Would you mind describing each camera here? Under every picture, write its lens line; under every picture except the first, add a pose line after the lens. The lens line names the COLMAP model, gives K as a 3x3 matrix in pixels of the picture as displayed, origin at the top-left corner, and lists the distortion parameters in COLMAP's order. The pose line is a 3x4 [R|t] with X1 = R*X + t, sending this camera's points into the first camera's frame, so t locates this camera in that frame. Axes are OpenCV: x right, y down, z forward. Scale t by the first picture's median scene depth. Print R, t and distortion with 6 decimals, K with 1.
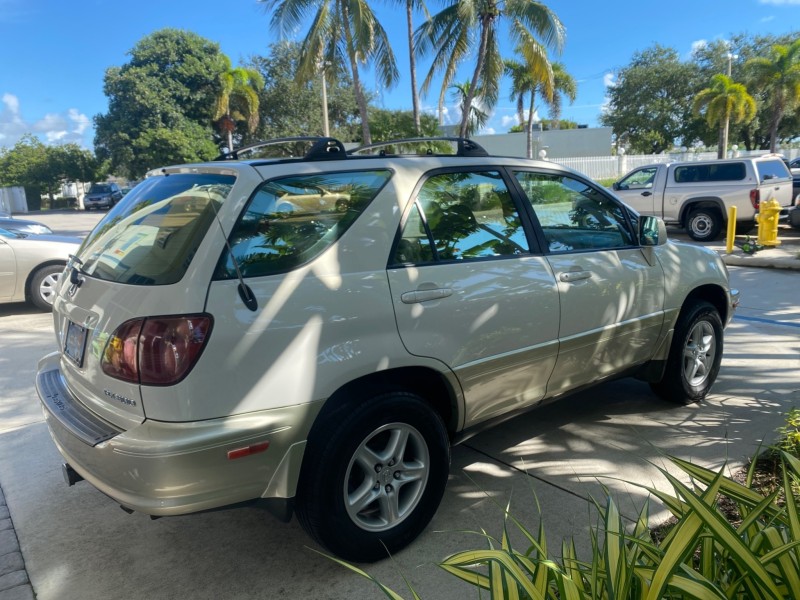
lens RADIAL K [[615.5, 0, 420.2], [0, 615.5, 307.9], [0, 0, 1]] dist [0.013096, -0.009853]
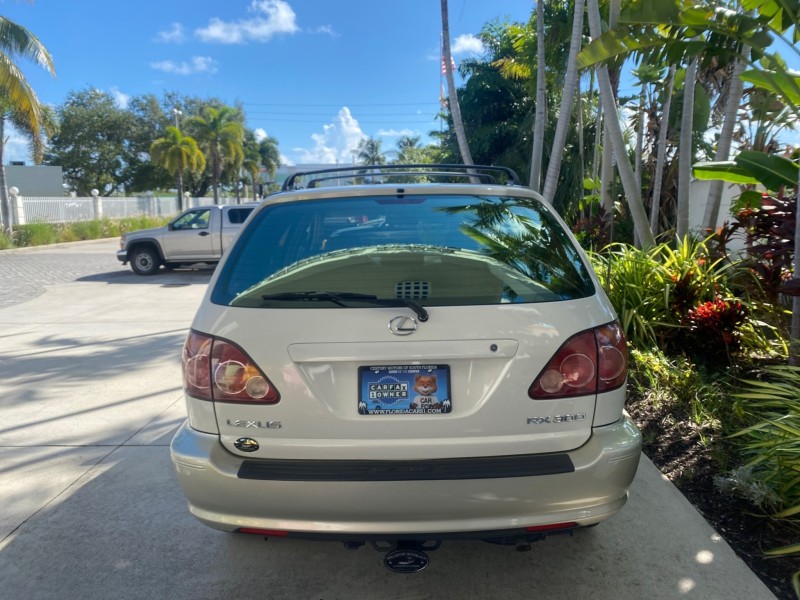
lens RADIAL K [[615.5, 0, 398.8], [0, 615.5, 302.5], [0, 0, 1]] dist [0.013096, -0.009853]
pose [[0.663773, -0.082685, 0.743350, -0.073294], [0.141040, 0.989877, -0.015835, -0.002685], [-0.734516, 0.115353, 0.668715, 0.027198]]
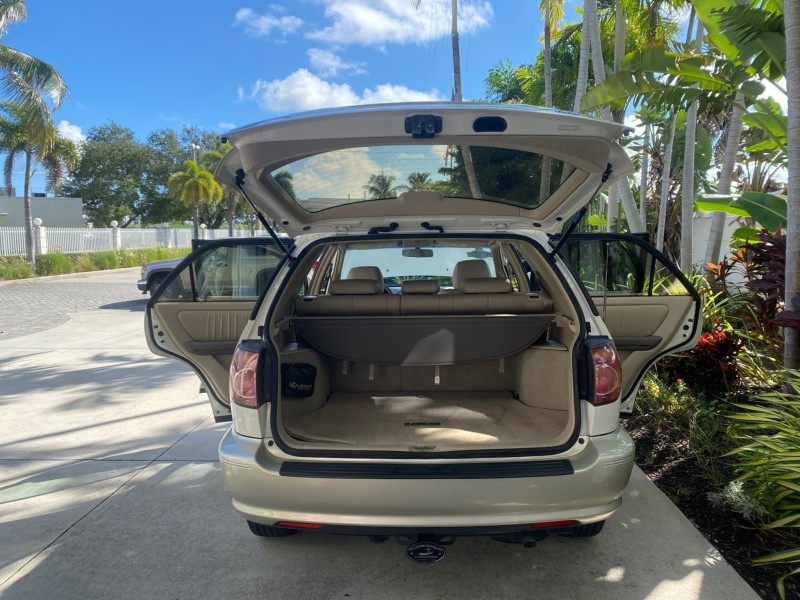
lens RADIAL K [[615.5, 0, 398.2], [0, 615.5, 295.6], [0, 0, 1]] dist [0.013096, -0.009853]
pose [[0.676149, -0.029870, 0.736159, -0.080622], [0.131133, 0.988103, -0.080351, -0.001731], [-0.725001, 0.150864, 0.672022, 0.022488]]
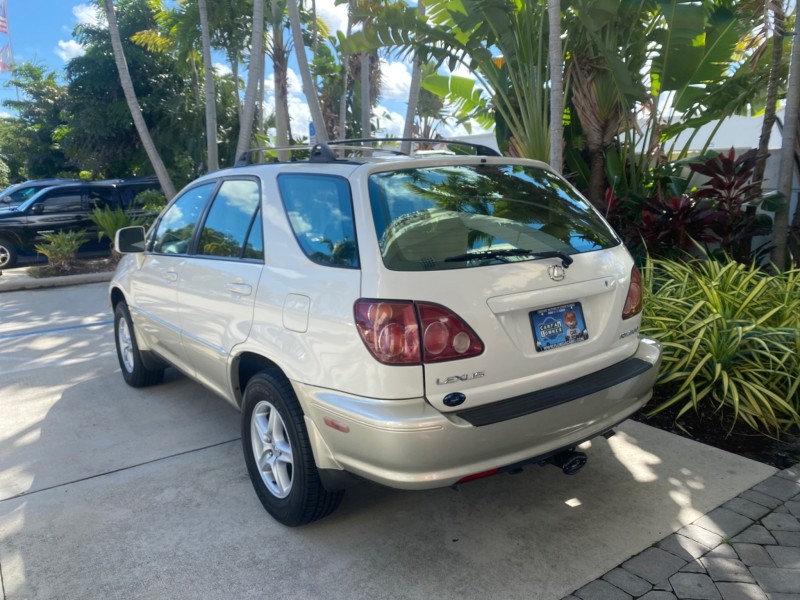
lens RADIAL K [[615.5, 0, 400.0], [0, 615.5, 306.2], [0, 0, 1]] dist [0.013096, -0.009853]
pose [[0.077358, -0.151145, 0.985480, -0.098150], [0.218424, 0.966999, 0.131165, -0.010043], [-0.972783, 0.205106, 0.107819, 0.071857]]
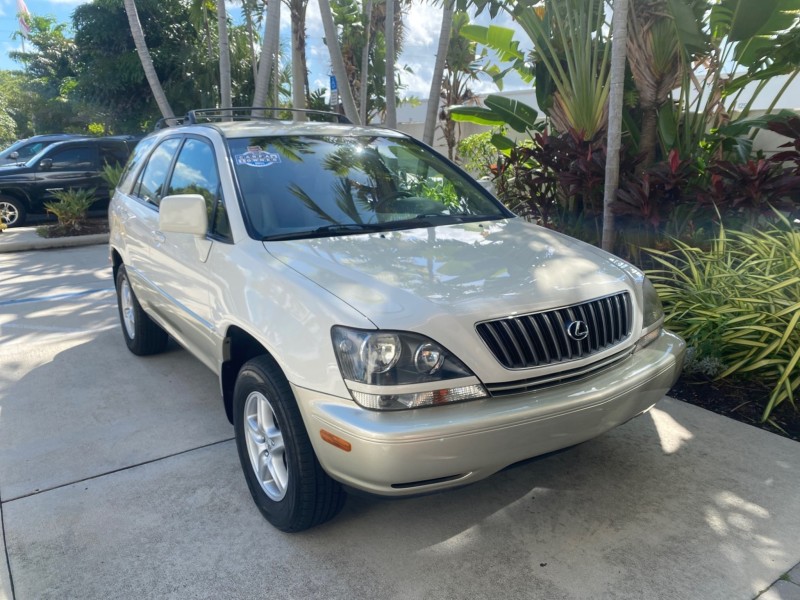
lens RADIAL K [[615.5, 0, 398.2], [0, 615.5, 302.8], [0, 0, 1]] dist [0.013096, -0.009853]
pose [[0.093571, -0.204772, 0.974327, -0.087000], [0.206070, 0.961412, 0.182268, -0.011759], [-0.974053, 0.183725, 0.132158, 0.079722]]
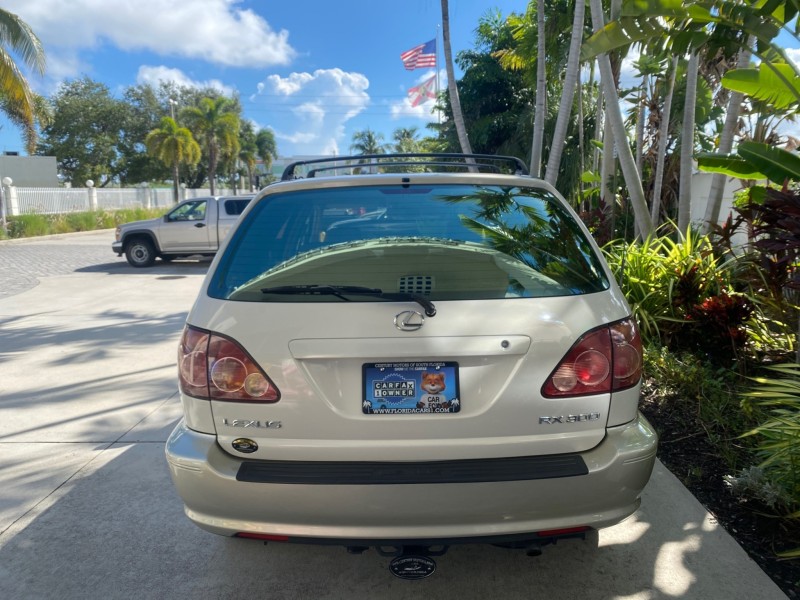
lens RADIAL K [[615.5, 0, 400.6], [0, 615.5, 301.5], [0, 0, 1]] dist [0.013096, -0.009853]
pose [[0.657939, -0.088869, 0.747810, -0.071980], [0.138730, 0.990321, -0.004368, -0.002986], [-0.740183, 0.106617, 0.663899, 0.029416]]
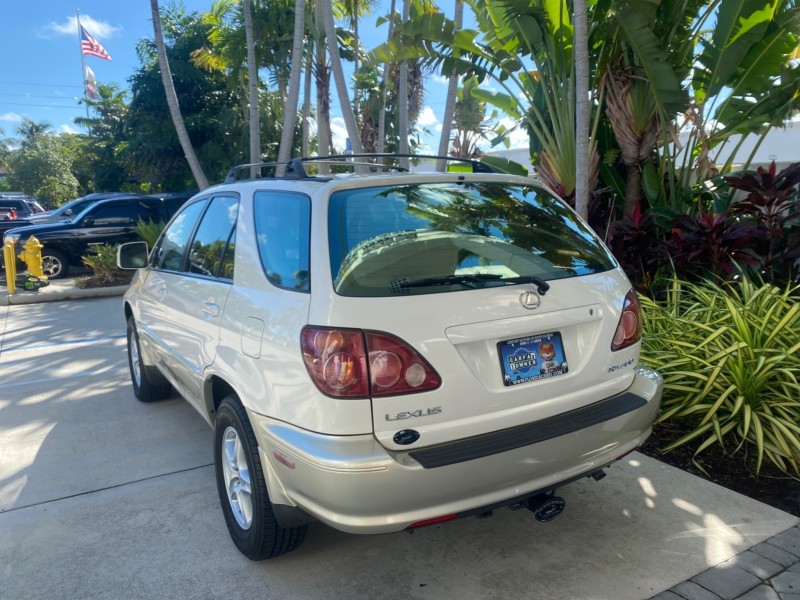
lens RADIAL K [[615.5, 0, 402.8], [0, 615.5, 305.0], [0, 0, 1]] dist [0.013096, -0.009853]
pose [[0.162031, -0.127615, 0.978499, -0.092973], [0.211247, 0.973100, 0.091930, -0.008971], [-0.963909, 0.191810, 0.184631, 0.063297]]
